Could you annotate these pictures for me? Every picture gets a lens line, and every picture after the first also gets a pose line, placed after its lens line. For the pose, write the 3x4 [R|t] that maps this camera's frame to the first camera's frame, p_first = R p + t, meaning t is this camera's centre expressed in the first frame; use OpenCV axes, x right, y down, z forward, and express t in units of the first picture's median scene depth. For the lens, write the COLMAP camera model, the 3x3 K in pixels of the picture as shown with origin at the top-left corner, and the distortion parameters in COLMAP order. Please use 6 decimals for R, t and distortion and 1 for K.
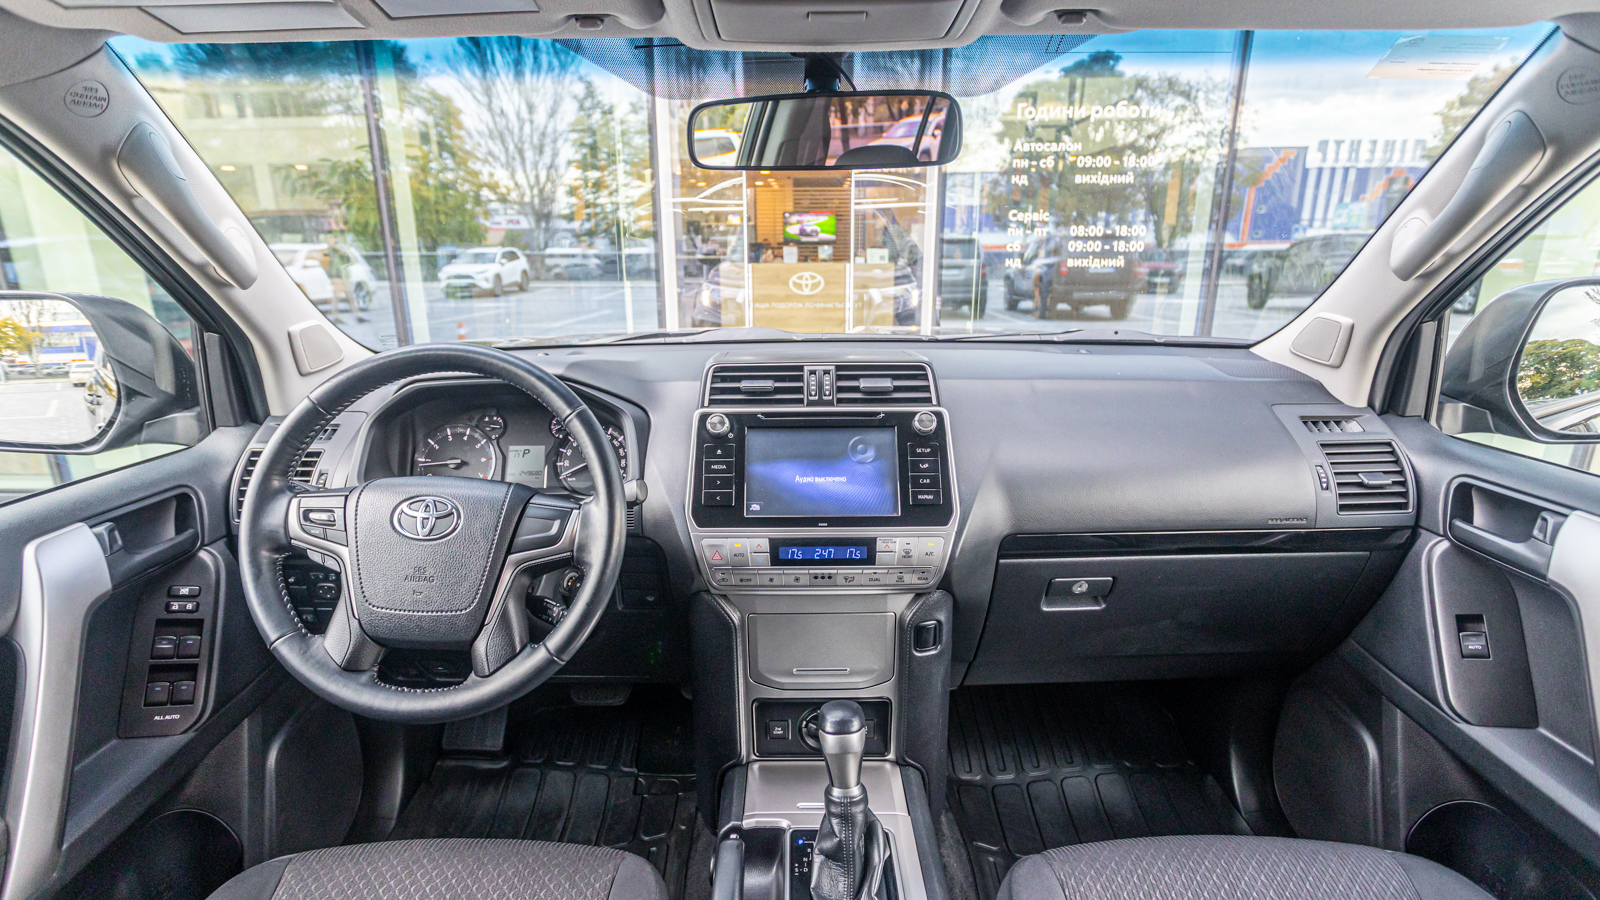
lens RADIAL K [[867.9, 0, 800.7], [0, 867.9, 462.6], [0, 0, 1]] dist [0.002570, 0.000939]
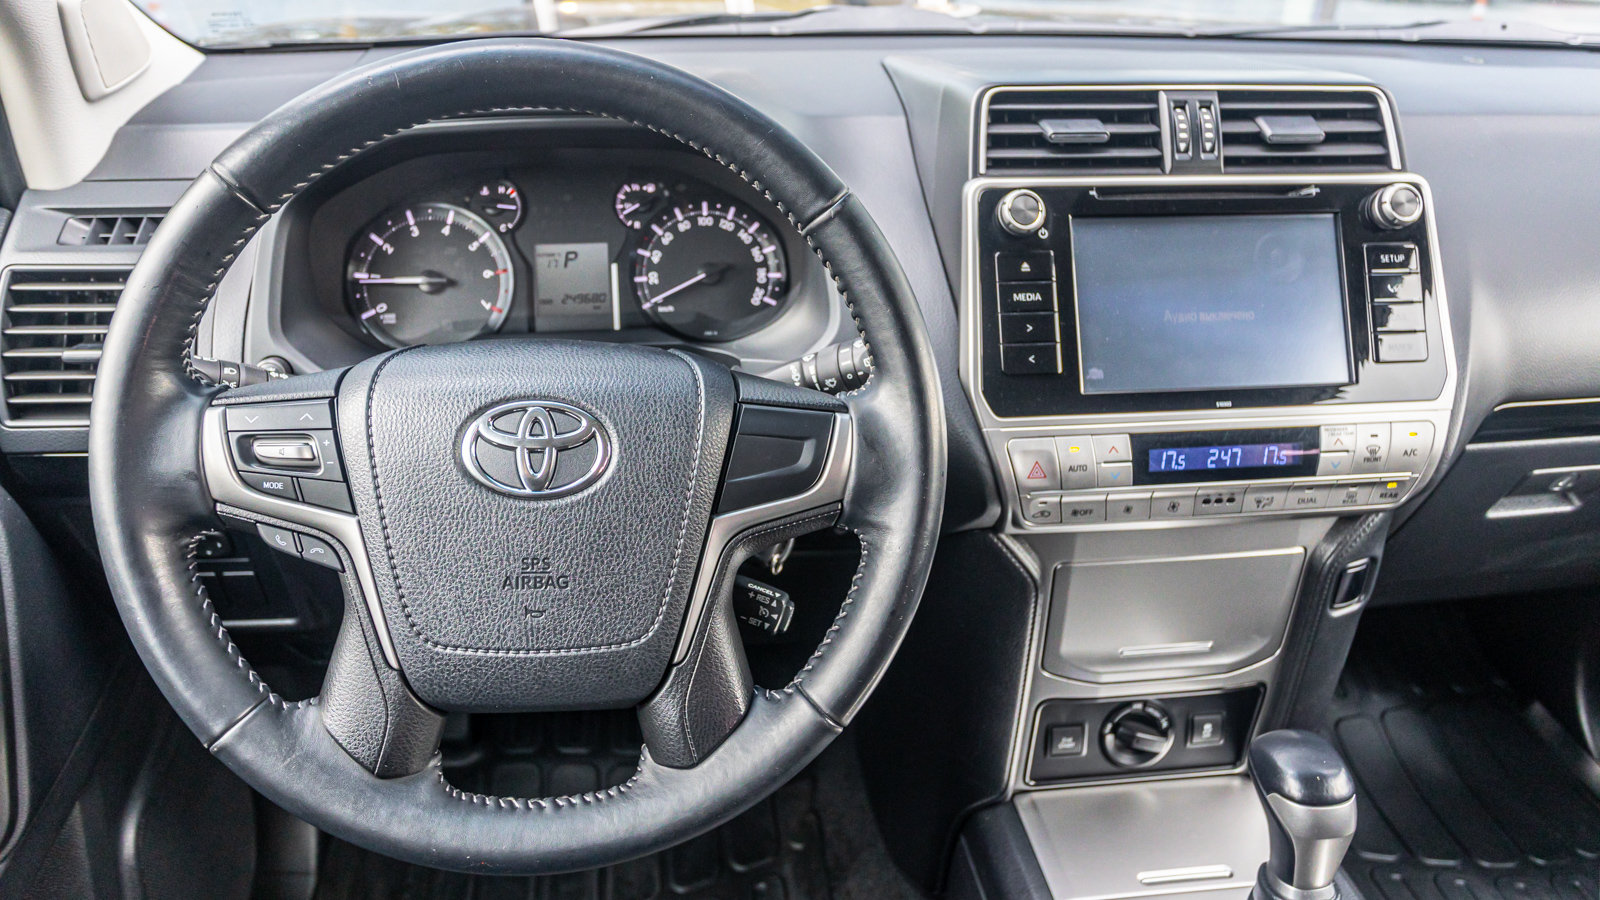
lens RADIAL K [[1109.5, 0, 751.5], [0, 1109.5, 423.5], [0, 0, 1]] dist [-0.001859, 0.004757]
pose [[0.988360, -0.037423, 0.147458, -0.351321], [0.005573, 0.977528, 0.210733, -0.060611], [-0.152031, -0.207458, 0.966358, 0.371751]]
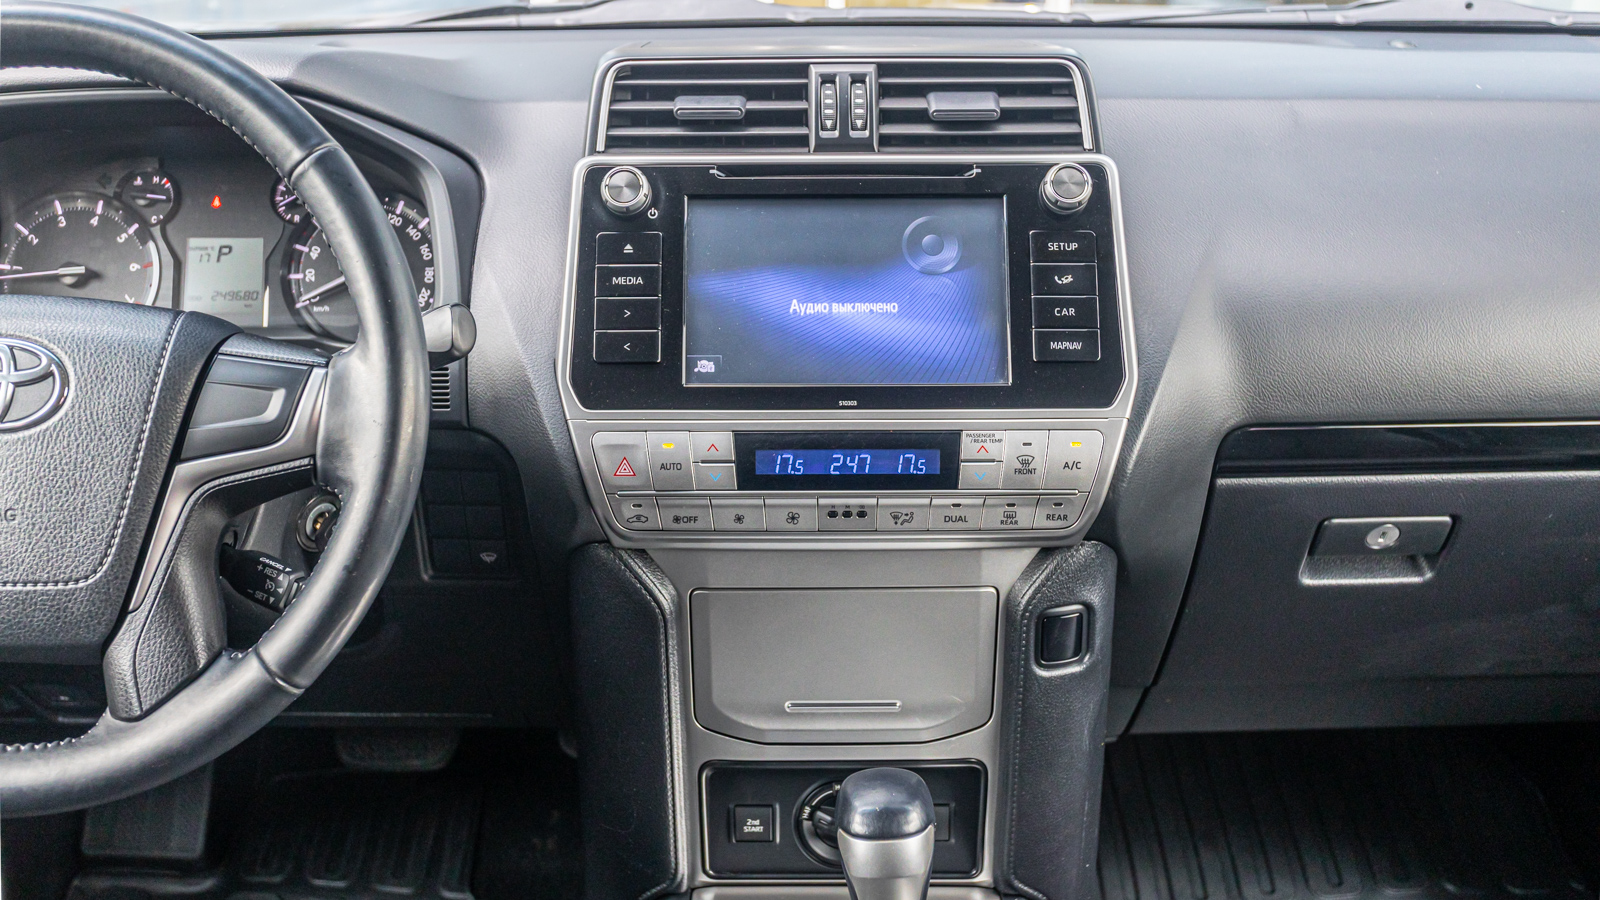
lens RADIAL K [[1655.0, 0, 802.6], [0, 1655.0, 466.3], [0, 0, 1]] dist [0.016951, 0.012450]
pose [[0.999995, 0.003098, 0.000768, 0.000231], [-0.003159, 0.995135, 0.098467, 0.016250], [-0.000460, -0.098469, 0.995140, 0.095014]]
